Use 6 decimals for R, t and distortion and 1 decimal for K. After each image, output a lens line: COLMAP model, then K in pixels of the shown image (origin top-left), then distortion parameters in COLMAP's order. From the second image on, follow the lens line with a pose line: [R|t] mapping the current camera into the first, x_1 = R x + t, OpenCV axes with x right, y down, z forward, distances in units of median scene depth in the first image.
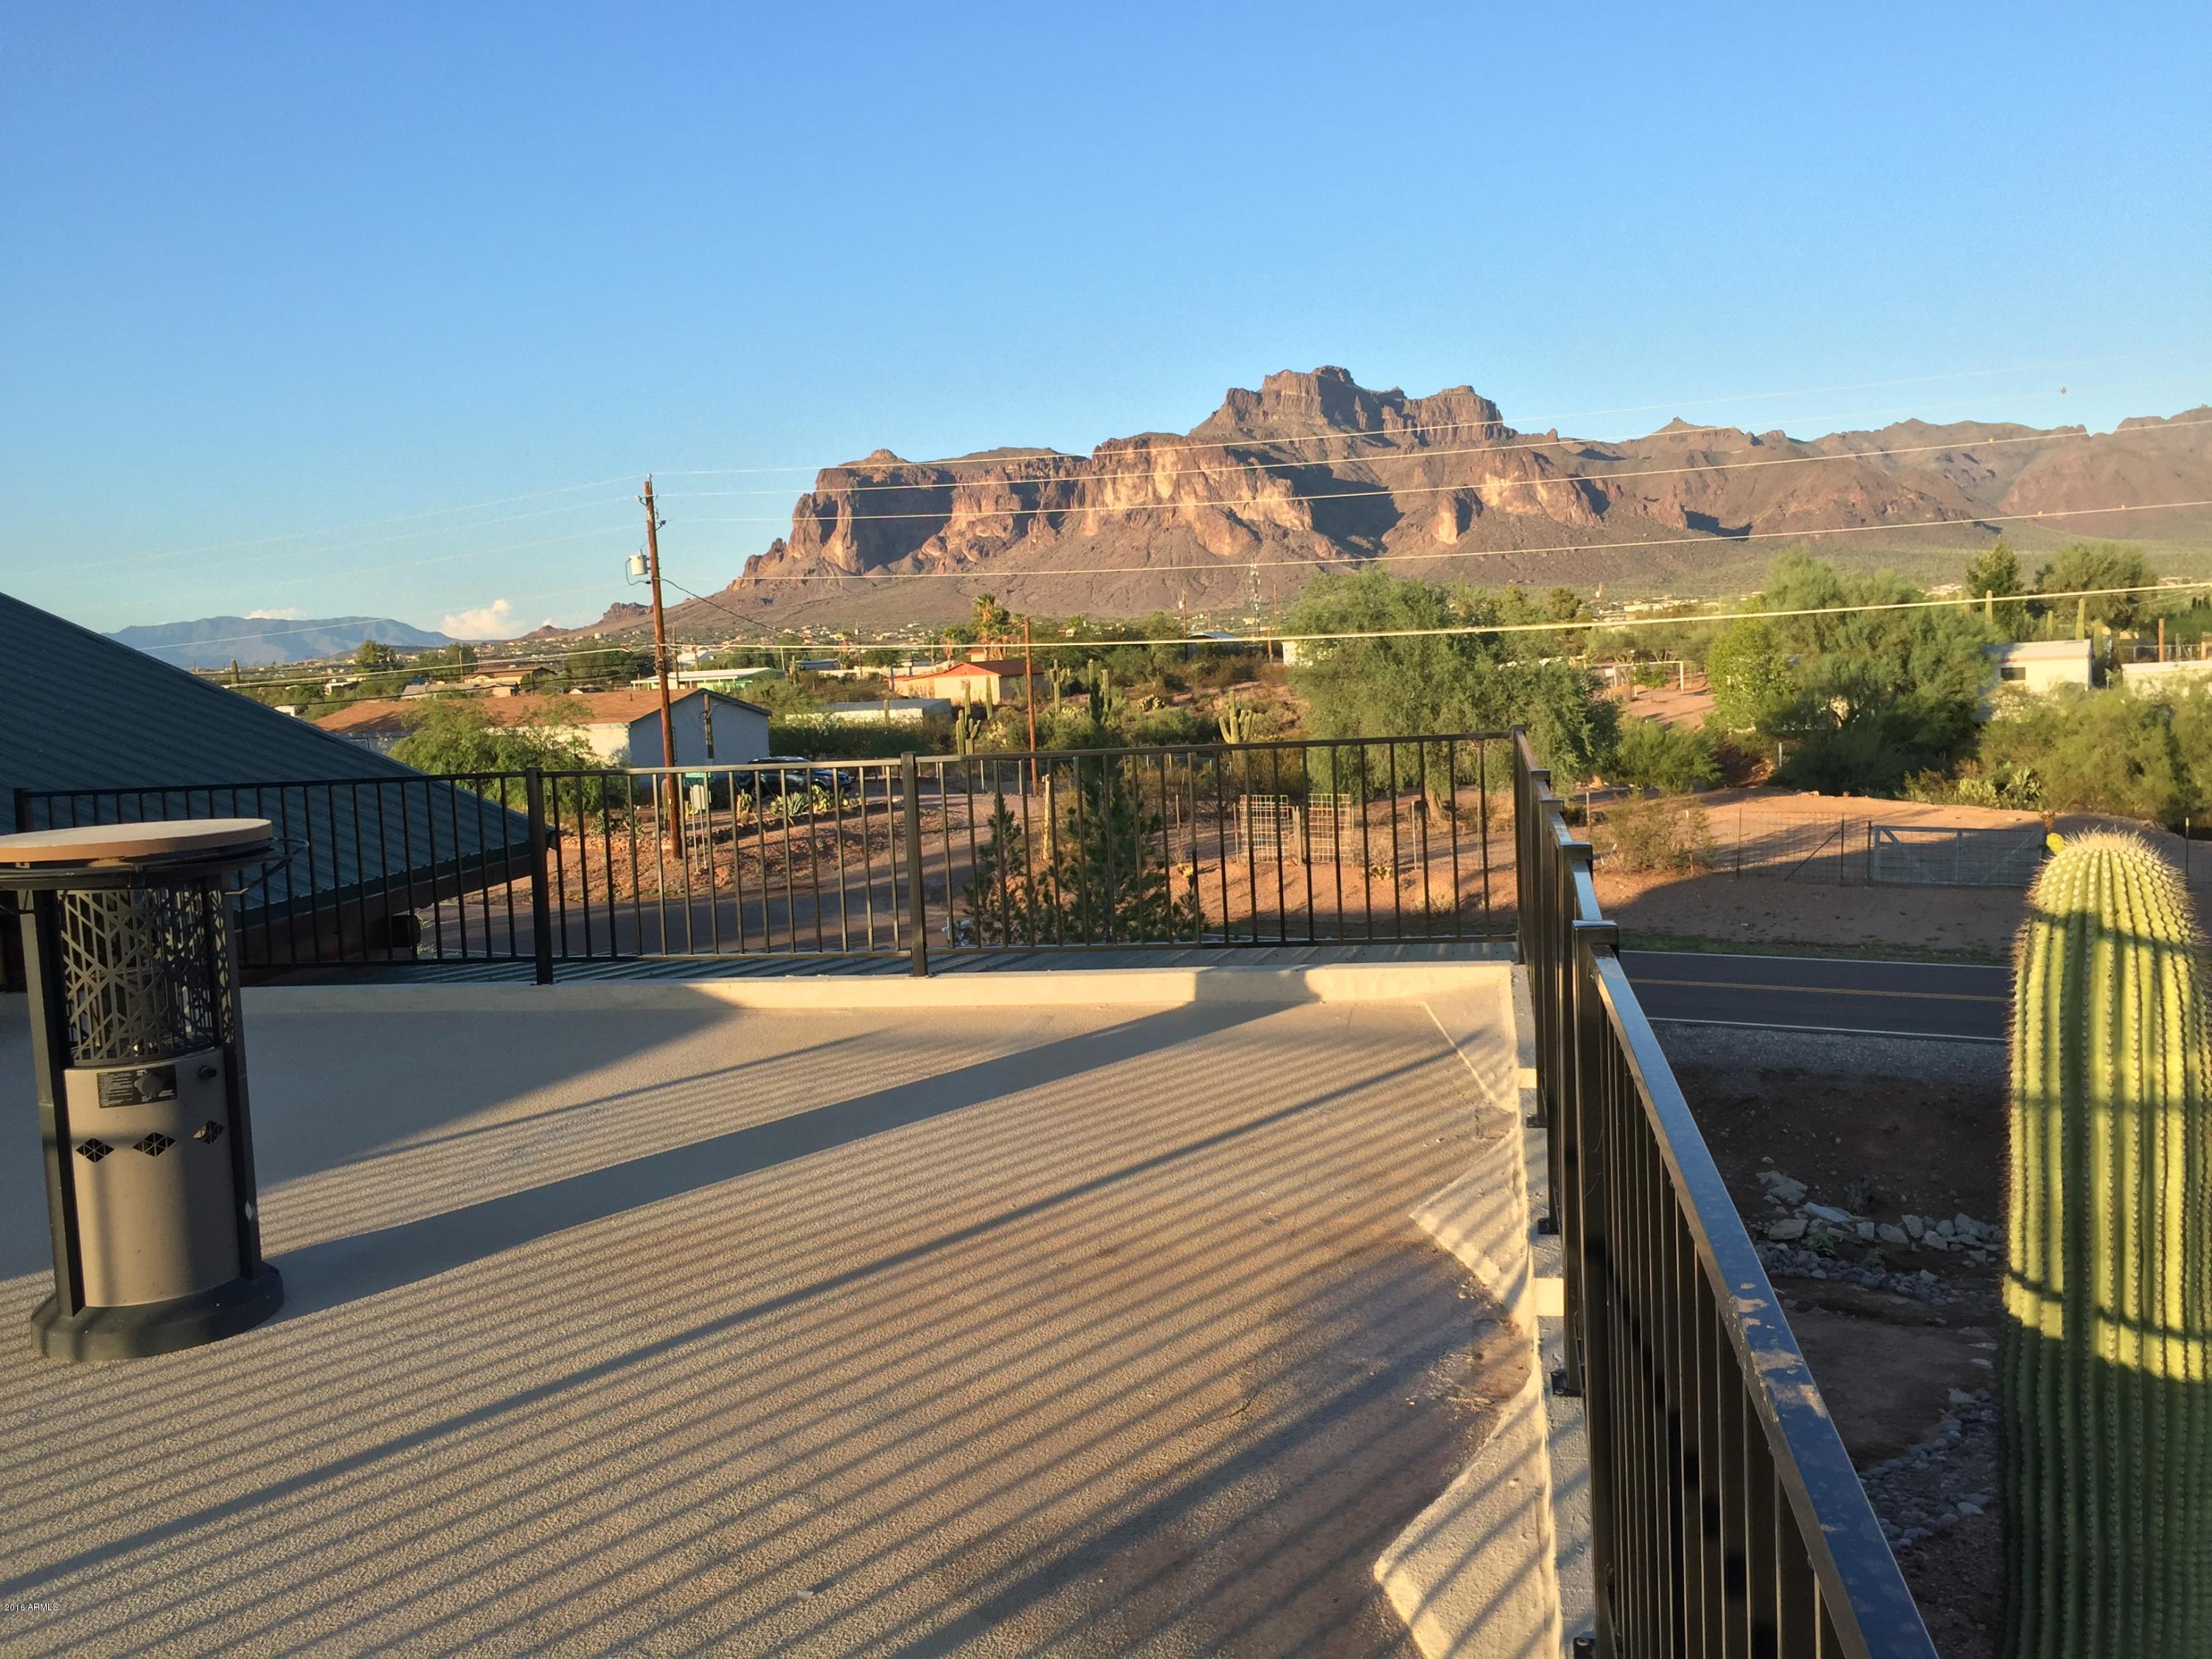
lens RADIAL K [[1885.4, 0, 1109.0], [0, 1885.4, 832.0], [0, 0, 1]] dist [0.081345, -0.108320]
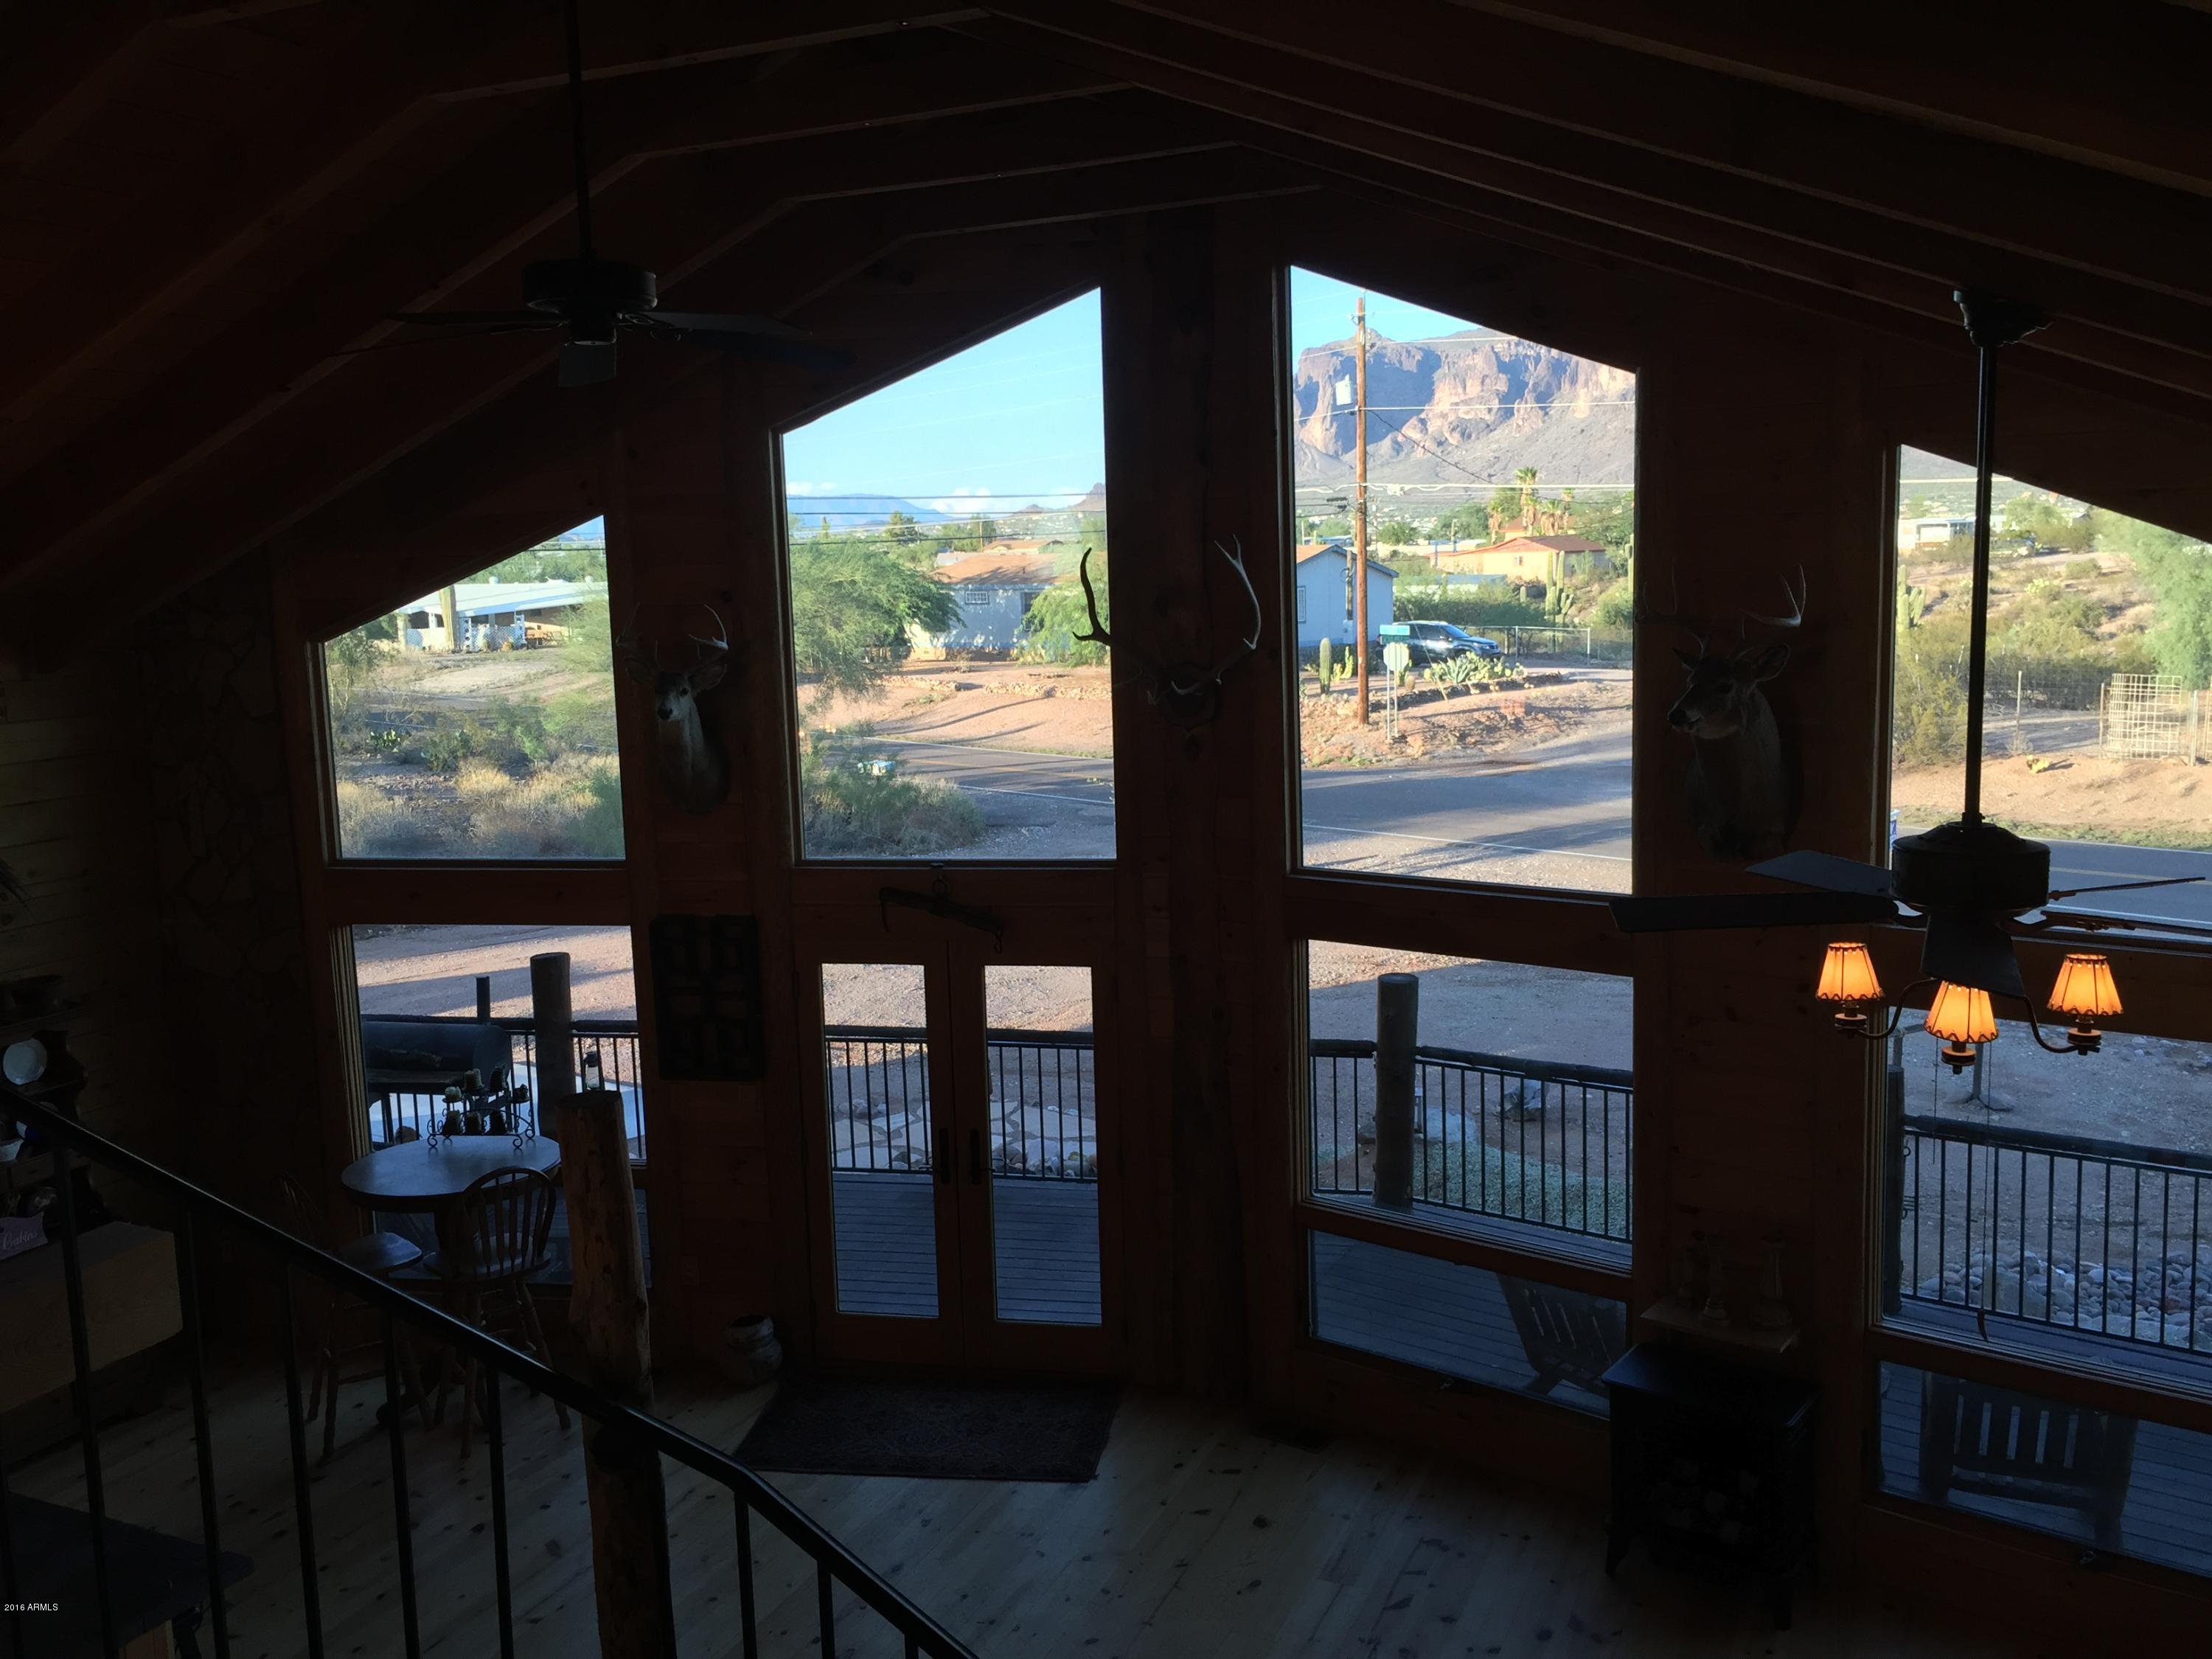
lens RADIAL K [[1885.4, 0, 1099.4], [0, 1885.4, 826.7], [0, 0, 1]] dist [0.081345, -0.108320]
pose [[0.968351, 0.058673, -0.242597, -0.123091], [-0.044676, 0.997025, 0.062805, 0.011235], [0.245560, -0.049979, 0.968092, 0.090301]]
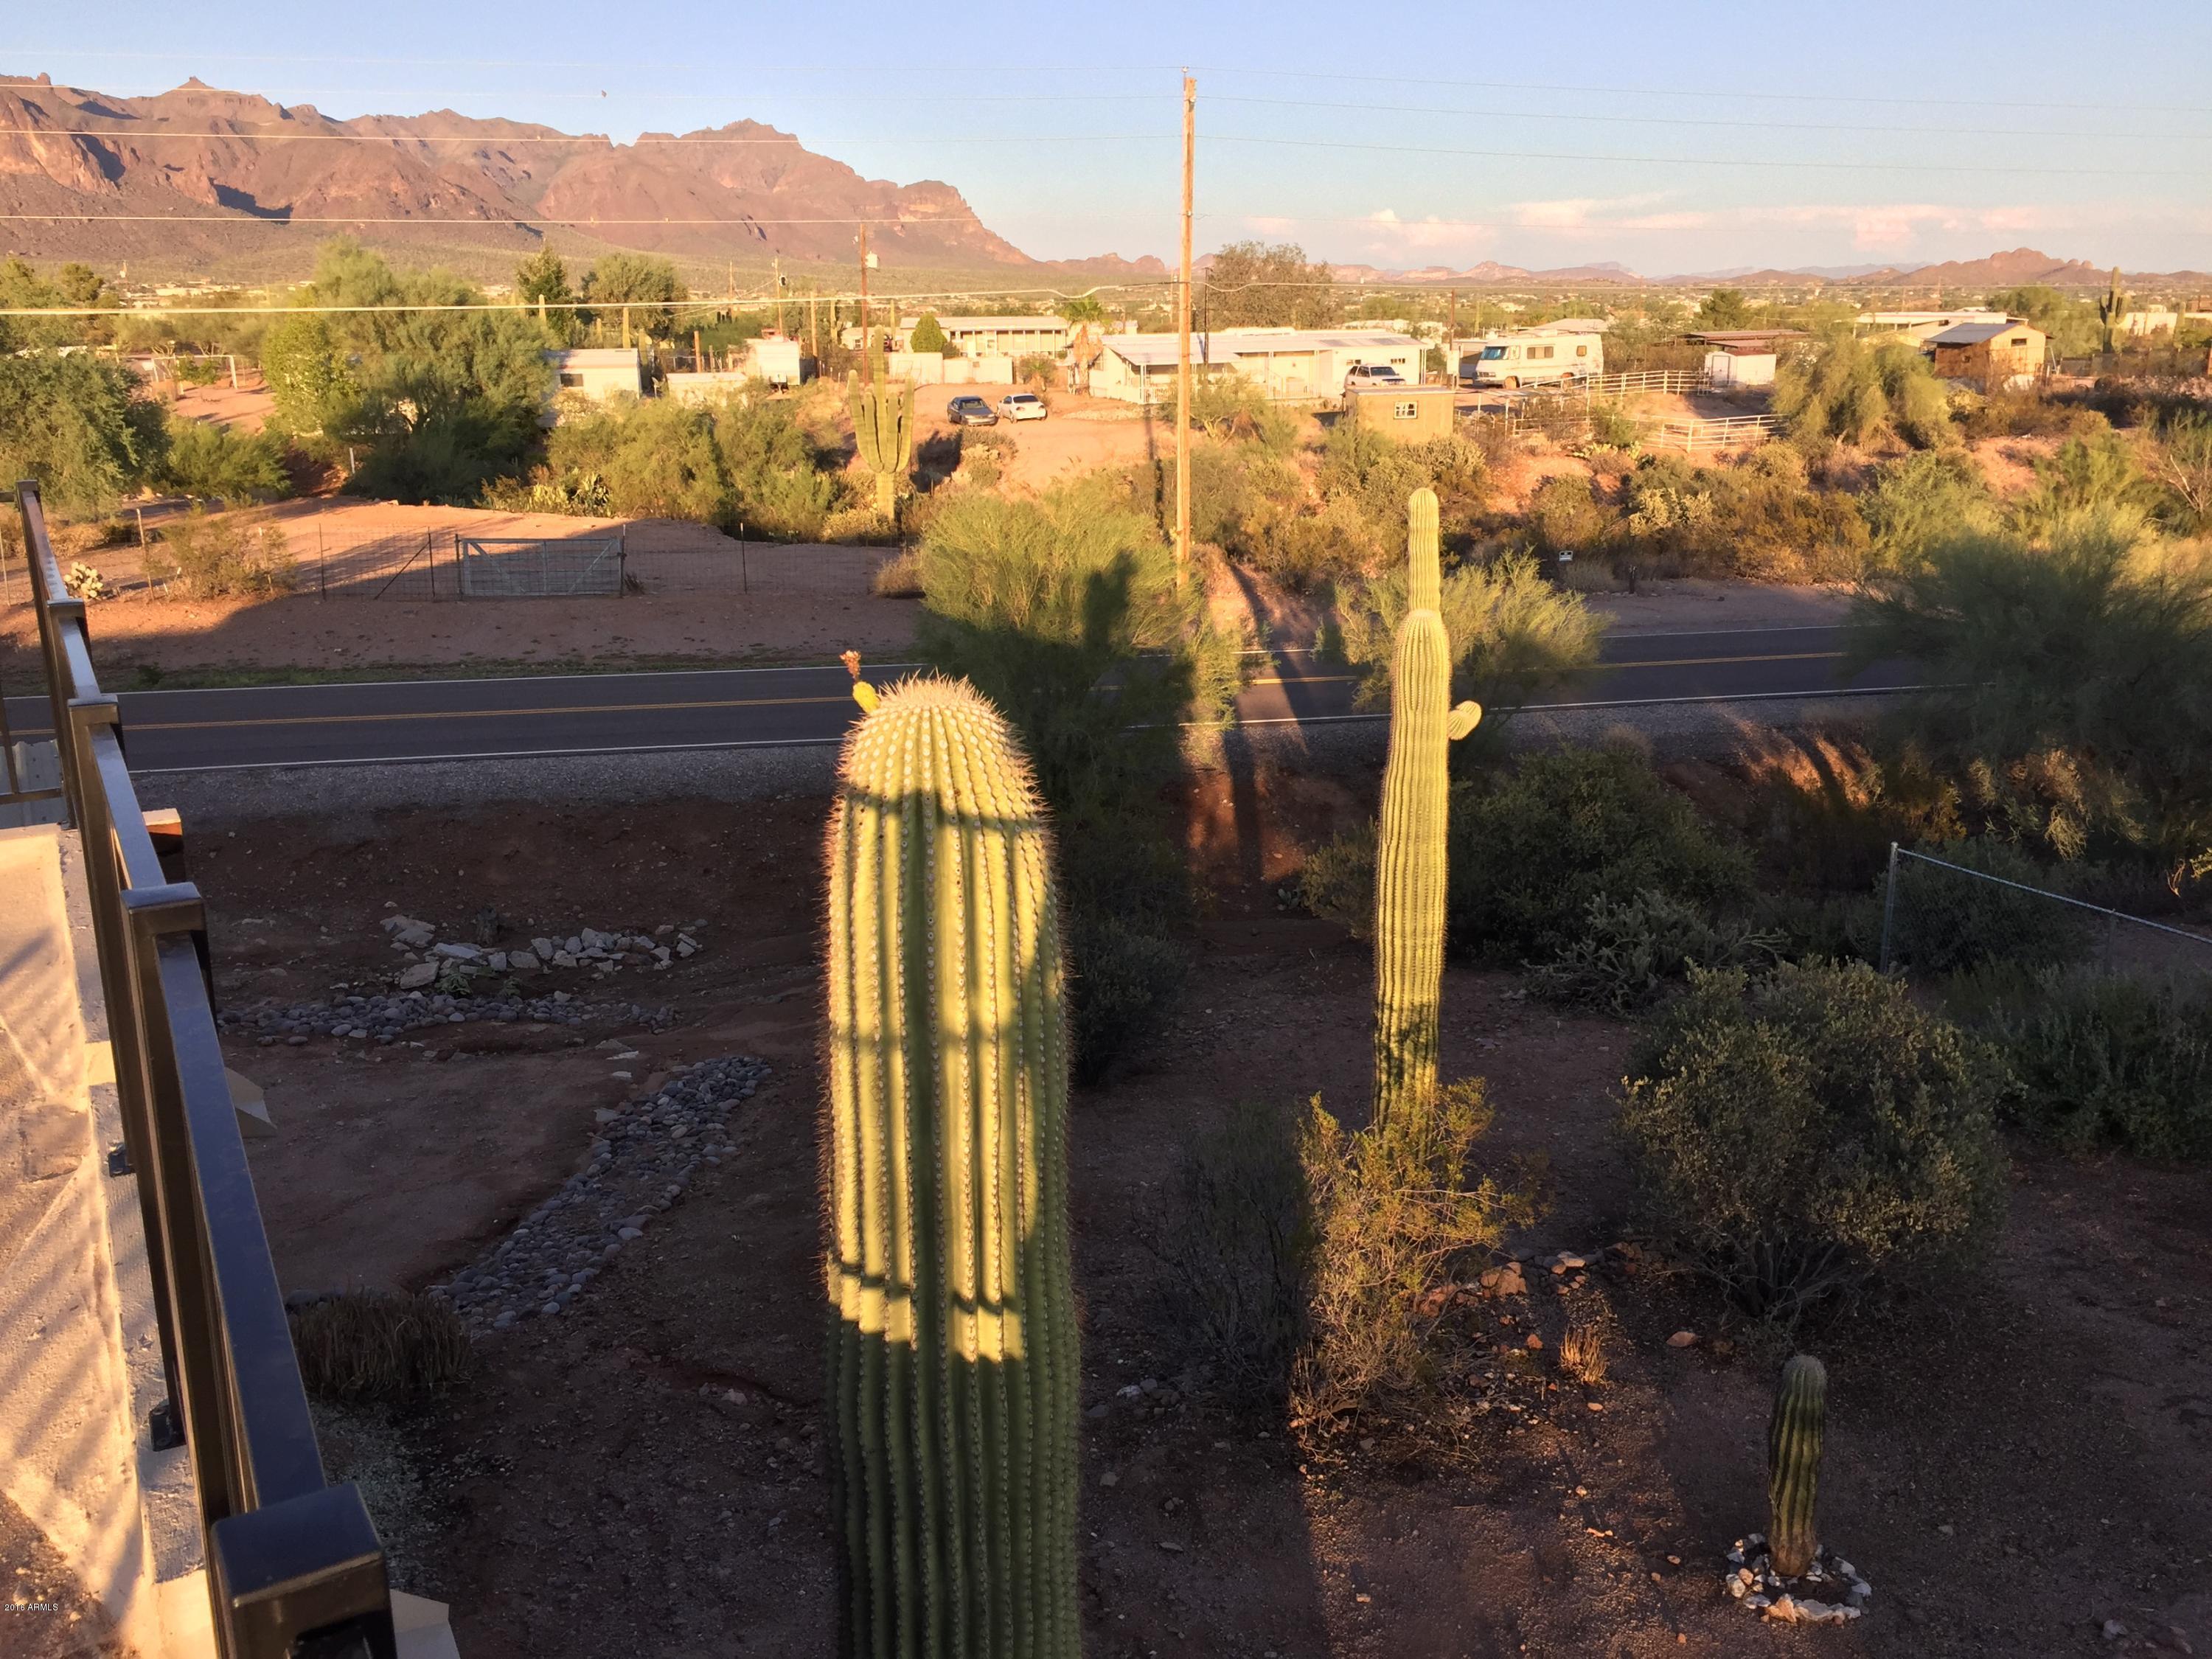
lens RADIAL K [[1885.4, 0, 1110.3], [0, 1885.4, 814.6], [0, 0, 1]] dist [0.081345, -0.108320]
pose [[0.756207, -0.128355, 0.641620, 0.006183], [0.034362, 0.987008, 0.156951, -0.003826], [-0.653430, -0.096640, 0.750793, 0.025060]]
